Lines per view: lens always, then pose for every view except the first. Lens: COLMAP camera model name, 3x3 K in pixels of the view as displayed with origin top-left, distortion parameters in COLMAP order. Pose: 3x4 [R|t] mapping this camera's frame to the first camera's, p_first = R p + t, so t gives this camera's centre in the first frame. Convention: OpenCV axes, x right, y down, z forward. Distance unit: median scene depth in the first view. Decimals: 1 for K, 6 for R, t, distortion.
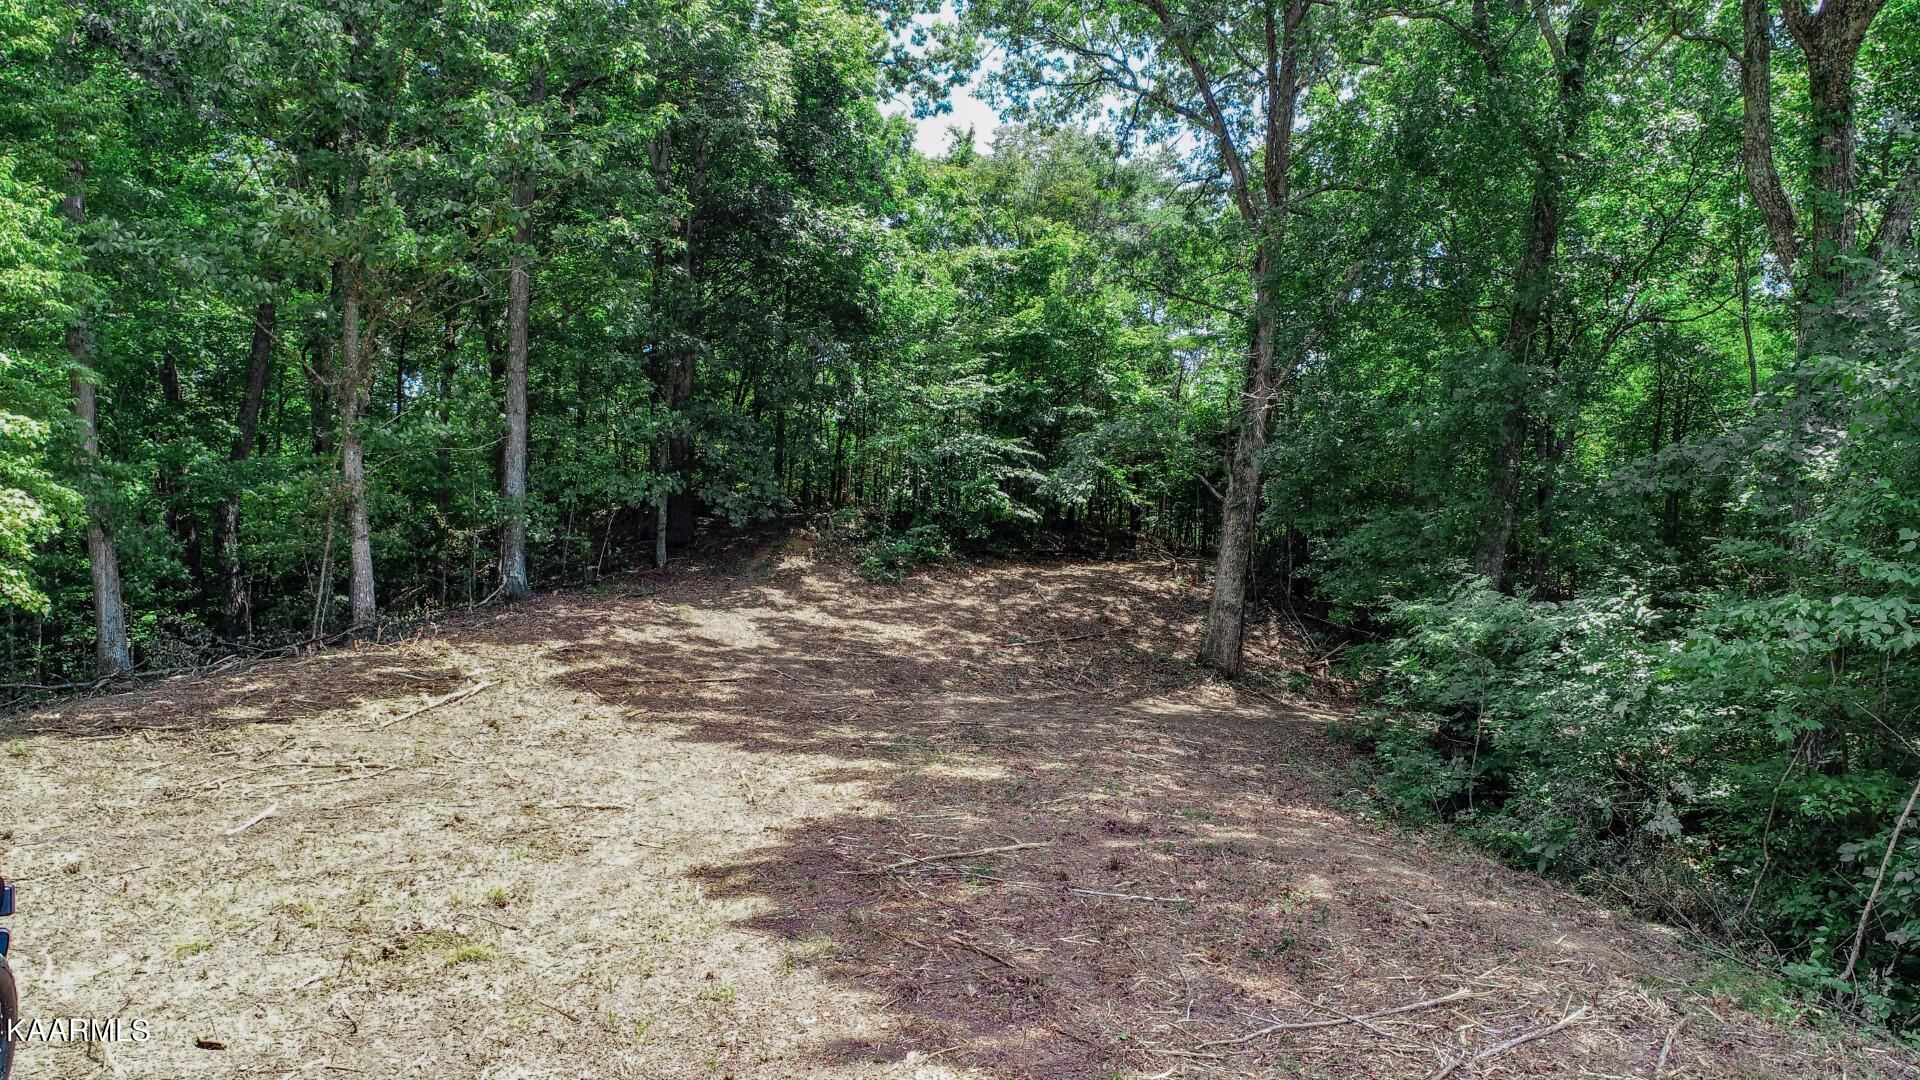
lens RADIAL K [[1342.2, 0, 960.0], [0, 1342.2, 540.0], [0, 0, 1]] dist [-0.000803, -0.000301]
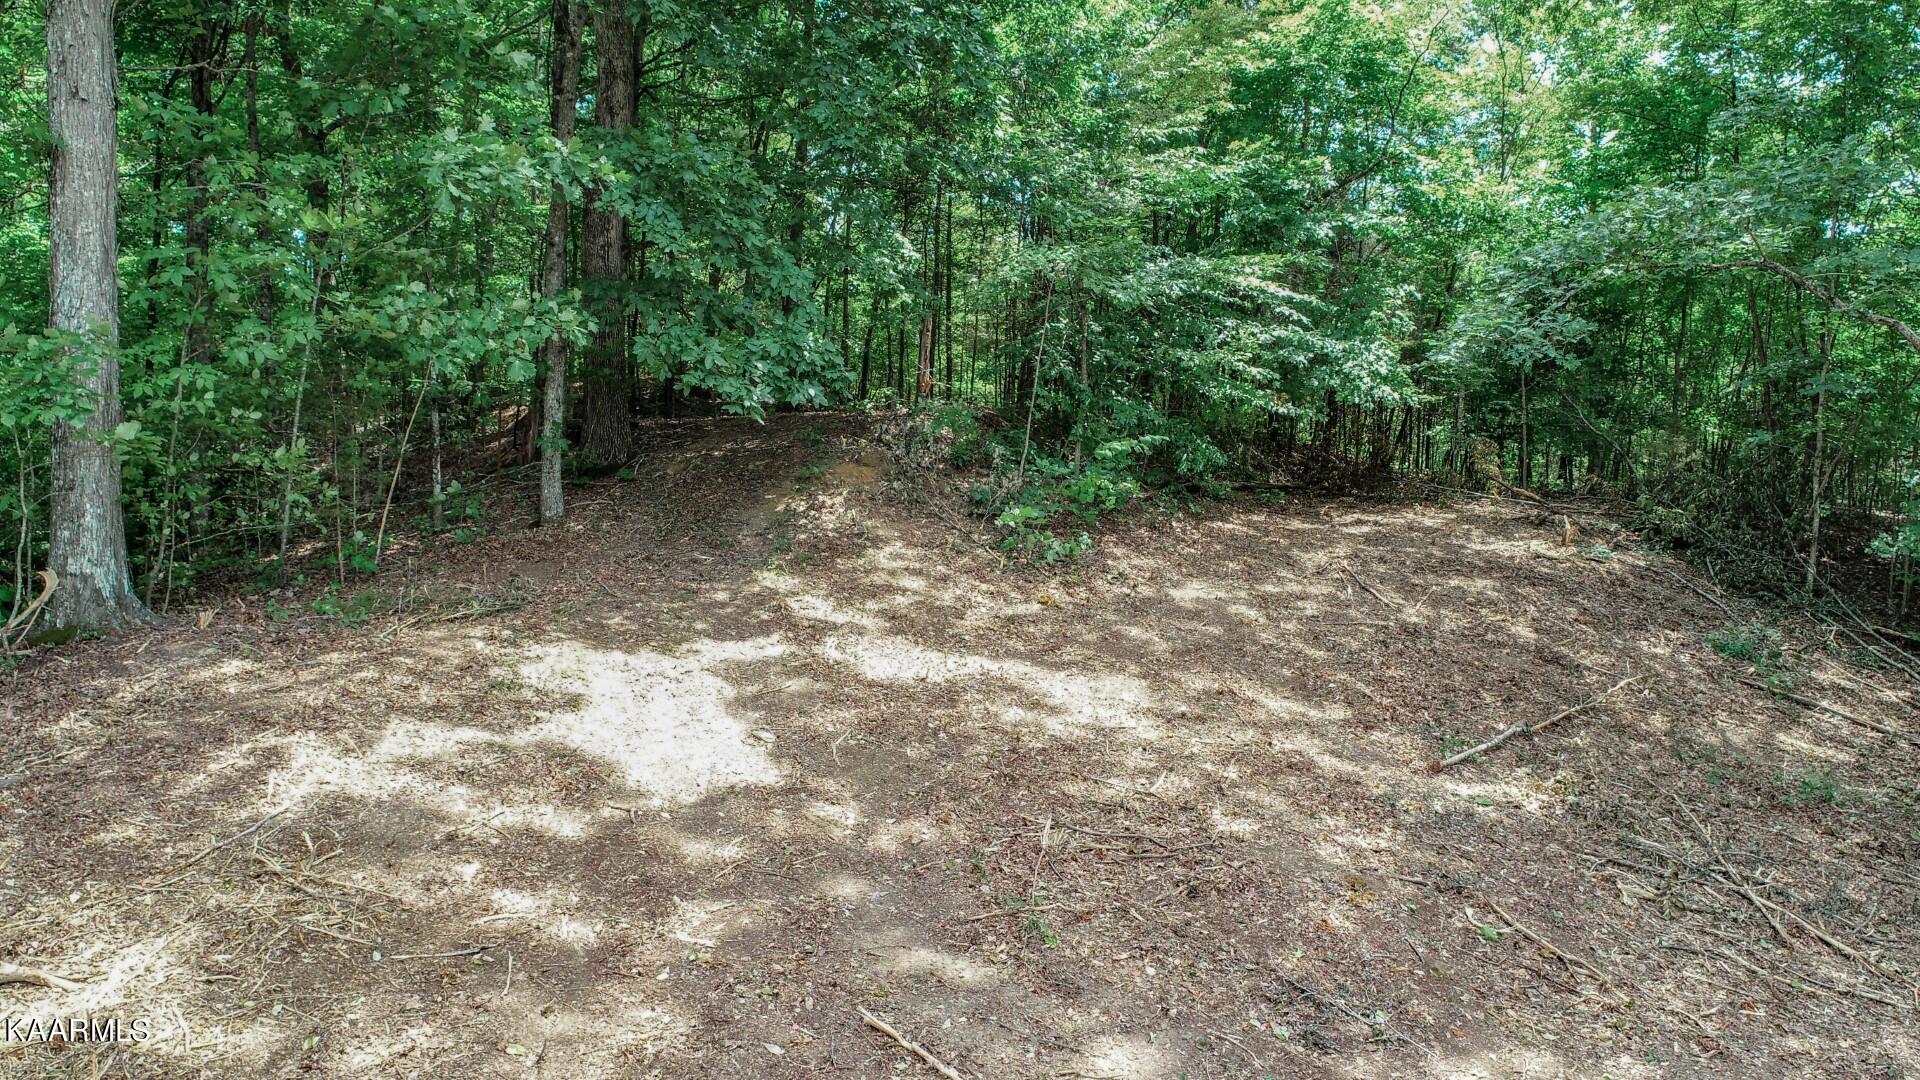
lens RADIAL K [[1286.0, 0, 960.0], [0, 1286.0, 540.0], [0, 0, 1]] dist [-0.000730, -0.000538]
pose [[0.999757, 0.000108, -0.022040, -0.072043], [0.001097, 0.998504, 0.054661, 0.001310], [0.022013, -0.054672, 0.998262, 0.565032]]
